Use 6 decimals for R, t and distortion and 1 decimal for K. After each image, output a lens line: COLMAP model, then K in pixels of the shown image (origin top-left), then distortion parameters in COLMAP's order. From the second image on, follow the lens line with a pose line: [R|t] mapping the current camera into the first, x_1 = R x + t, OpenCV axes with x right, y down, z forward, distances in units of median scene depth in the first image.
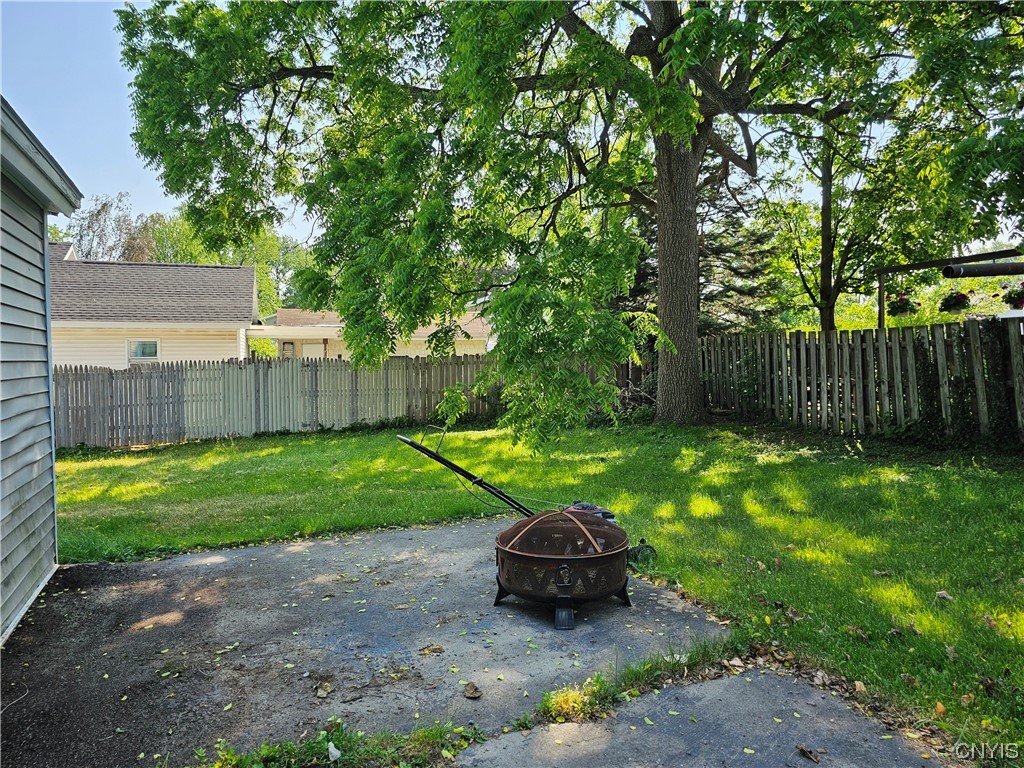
lens RADIAL K [[686.5, 0, 511.4], [0, 686.5, 387.1], [0, 0, 1]] dist [0.052830, -0.045192]
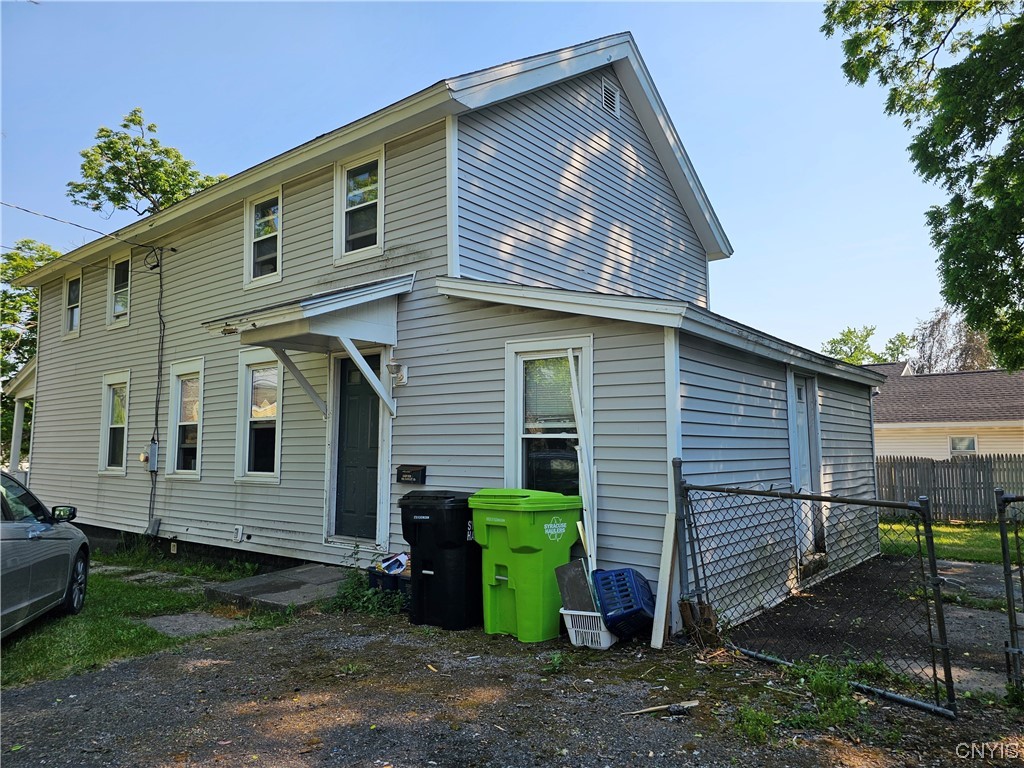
lens RADIAL K [[686.5, 0, 512.0], [0, 686.5, 384.0], [0, 0, 1]] dist [0.052830, -0.045192]
pose [[0.452872, -0.076070, -0.888324, 0.212526], [-0.042932, 0.993337, -0.106949, 0.006393], [0.890541, 0.086572, 0.446589, -0.270477]]
